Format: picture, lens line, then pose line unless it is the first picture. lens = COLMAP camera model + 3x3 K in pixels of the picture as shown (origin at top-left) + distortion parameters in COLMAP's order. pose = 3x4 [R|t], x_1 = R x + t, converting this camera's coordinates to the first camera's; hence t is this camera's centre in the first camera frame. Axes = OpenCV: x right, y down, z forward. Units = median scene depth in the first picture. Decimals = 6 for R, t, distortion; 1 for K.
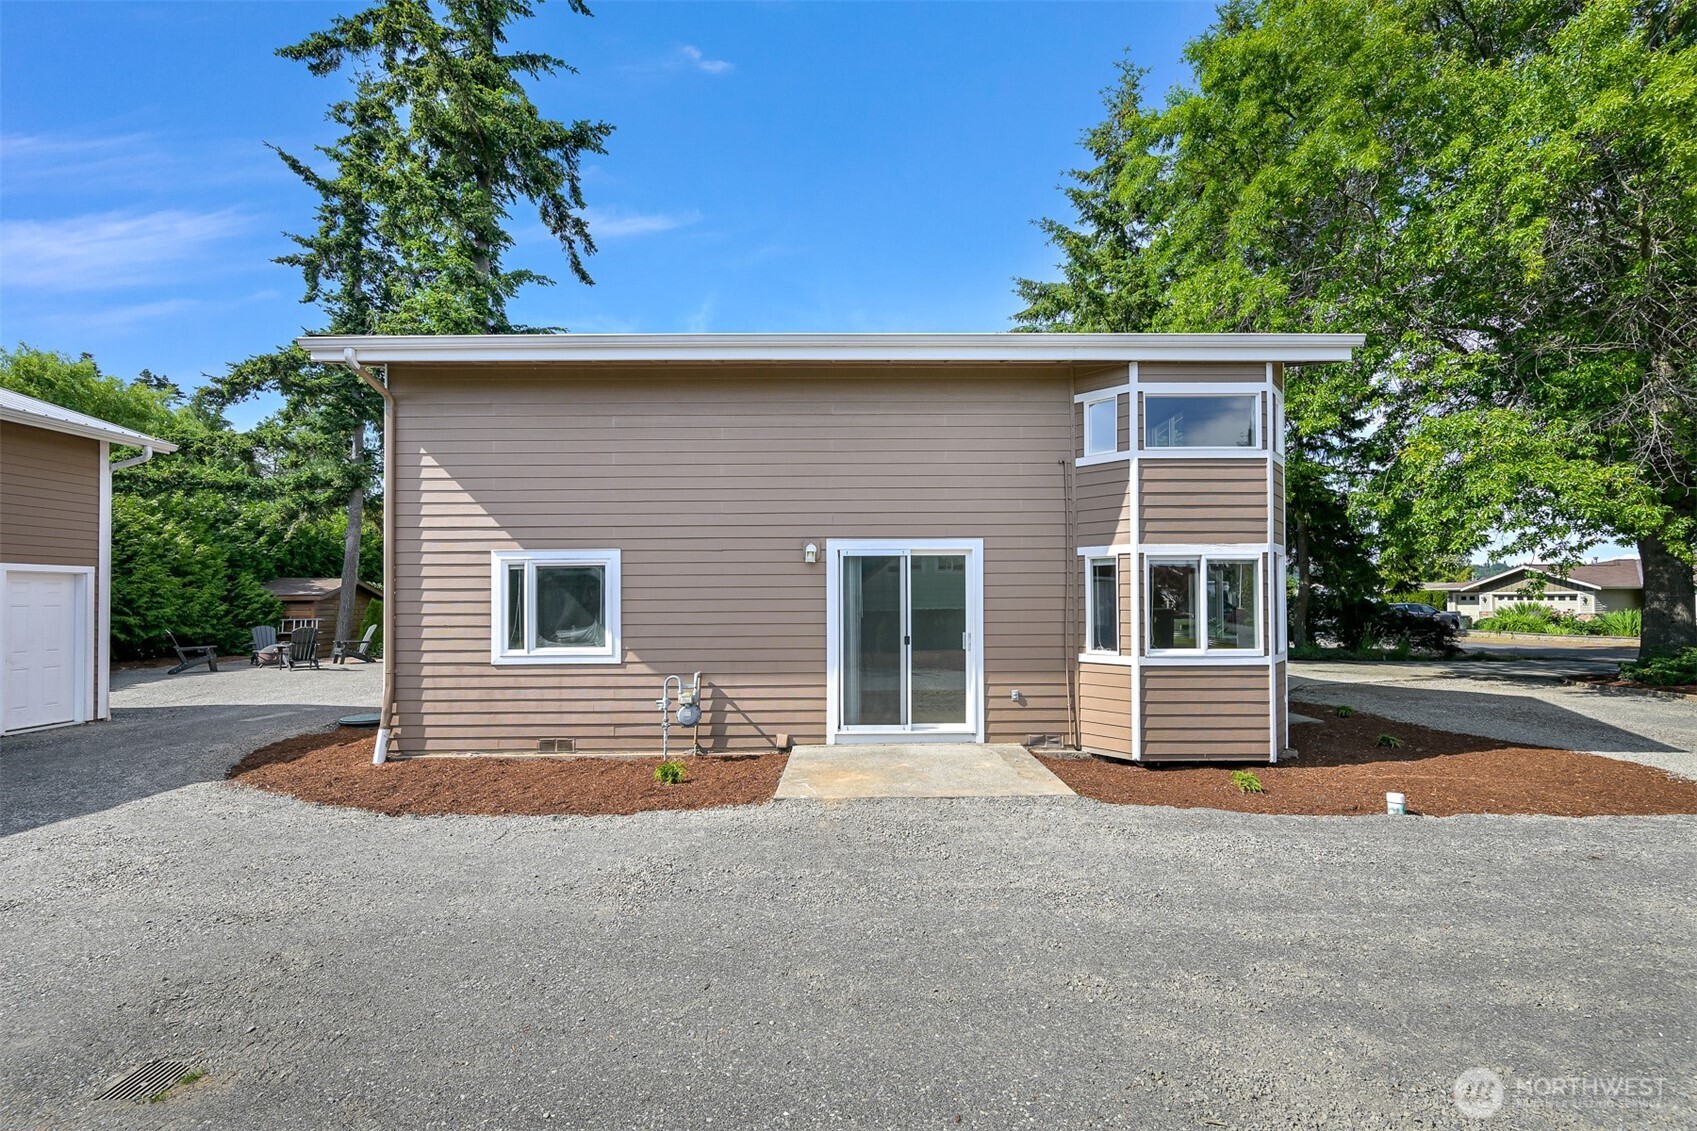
lens RADIAL K [[703.2, 0, 864.6], [0, 703.2, 586.3], [0, 0, 1]] dist [-0.003627, -0.000831]
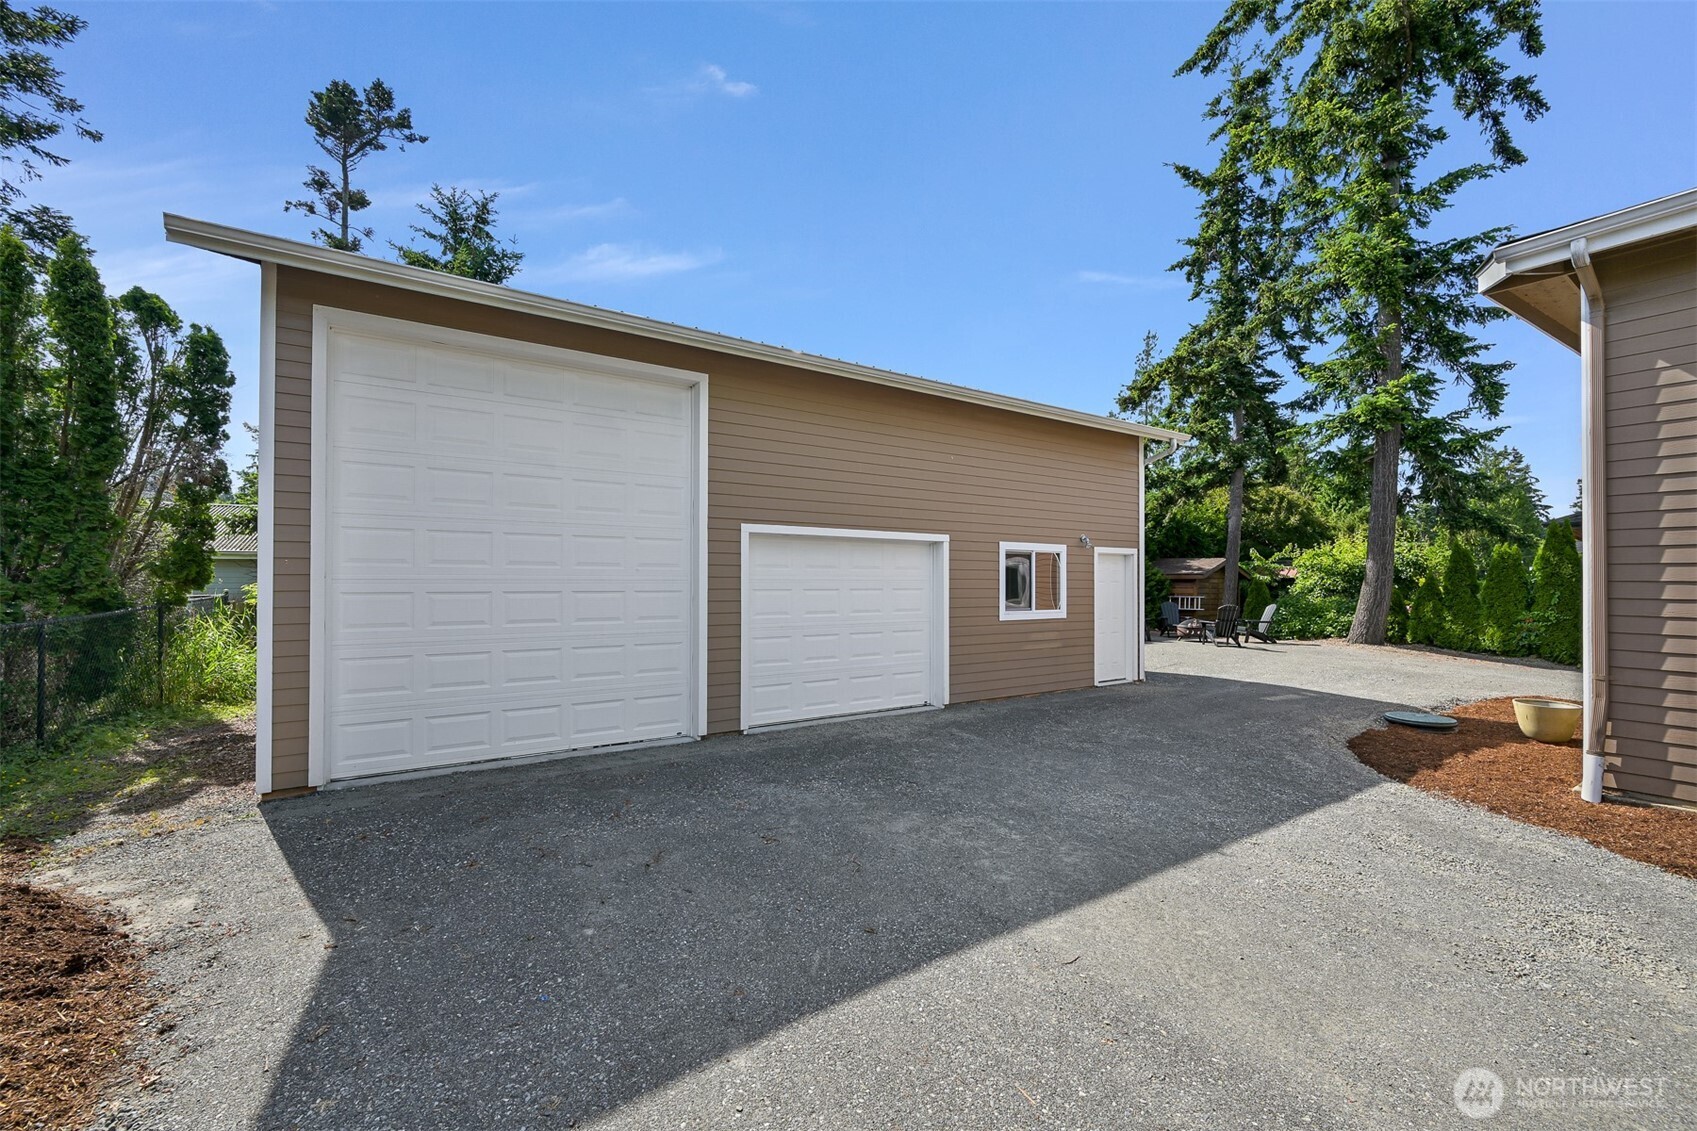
lens RADIAL K [[699.9, 0, 858.0], [0, 699.9, 571.4], [0, 0, 1]] dist [-0.001227, -0.000452]
pose [[0.554891, -0.001261, -0.831922, -0.197293], [0.007152, 0.999969, 0.003255, 0.001427], [0.831892, -0.007756, 0.554883, -0.016774]]
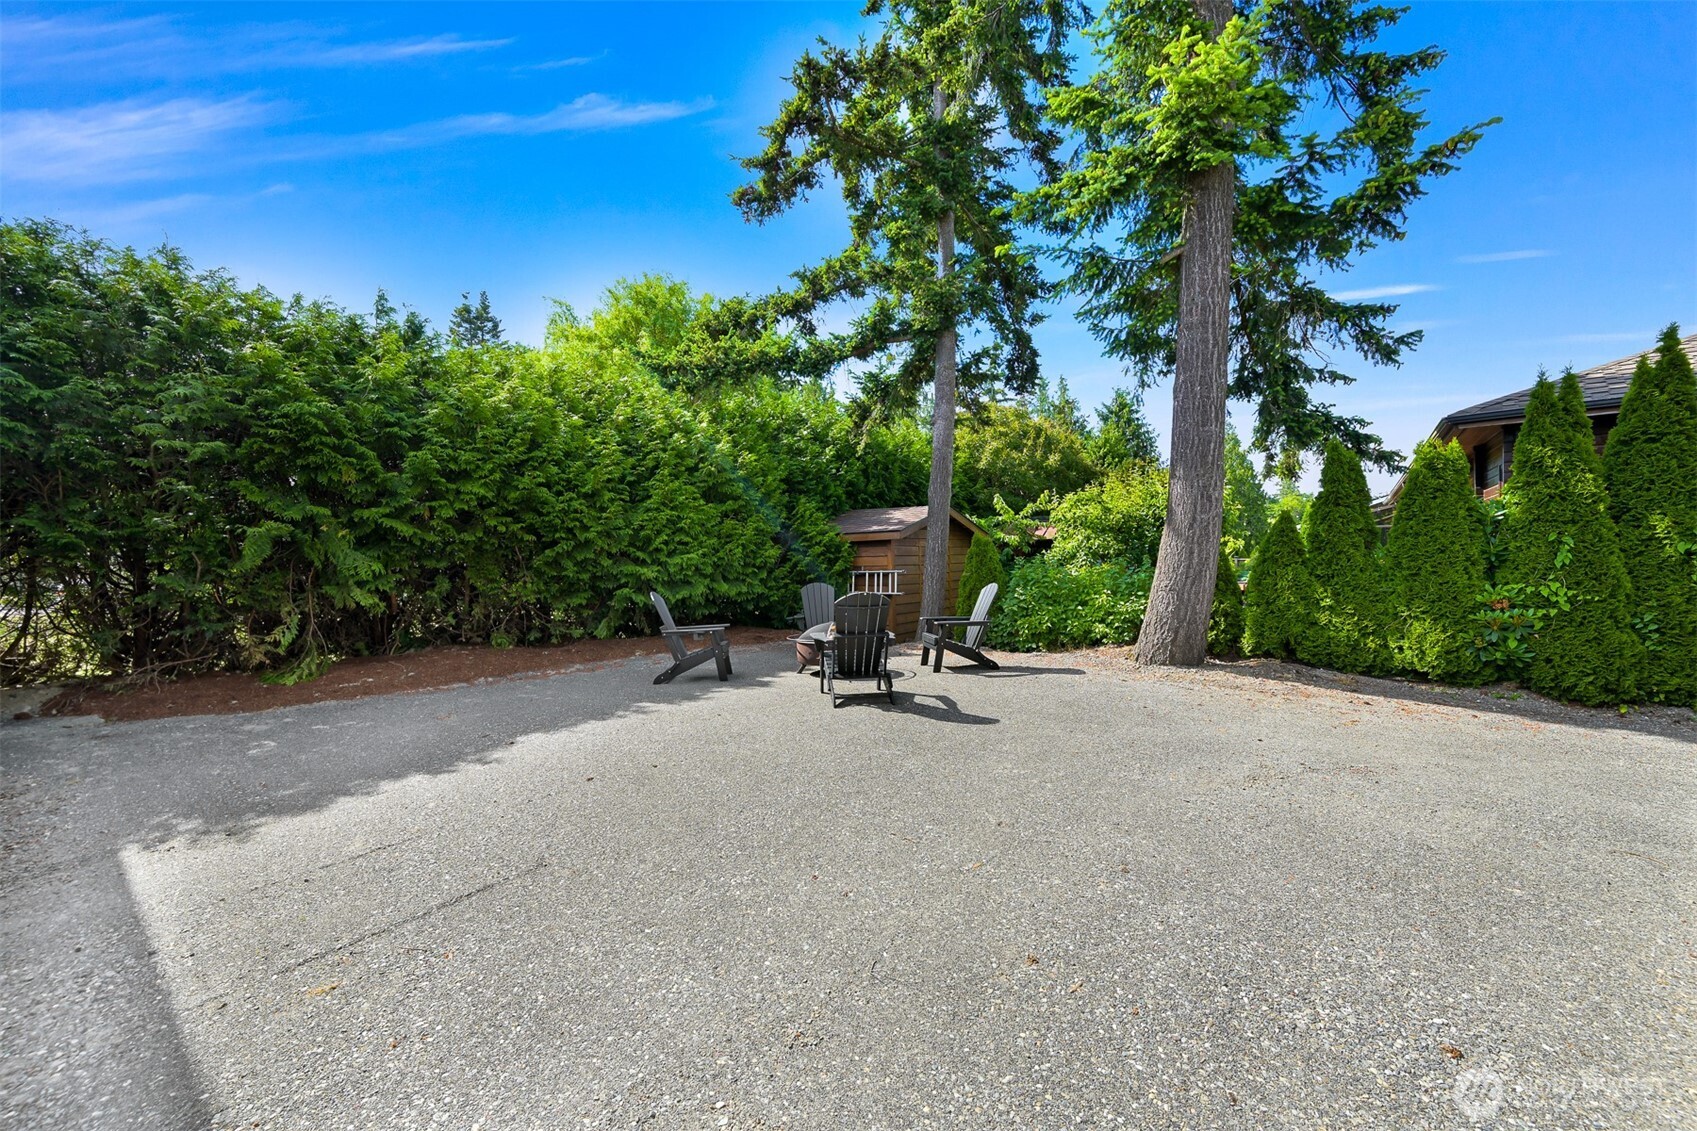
lens RADIAL K [[664.0, 0, 859.3], [0, 664.0, 568.9], [0, 0, 1]] dist [-0.001805, -0.000351]
pose [[0.743546, 0.000250, -0.668685, -0.447590], [0.028596, 0.999073, 0.032171, 0.027257], [0.668073, -0.043042, 0.742849, 0.587879]]
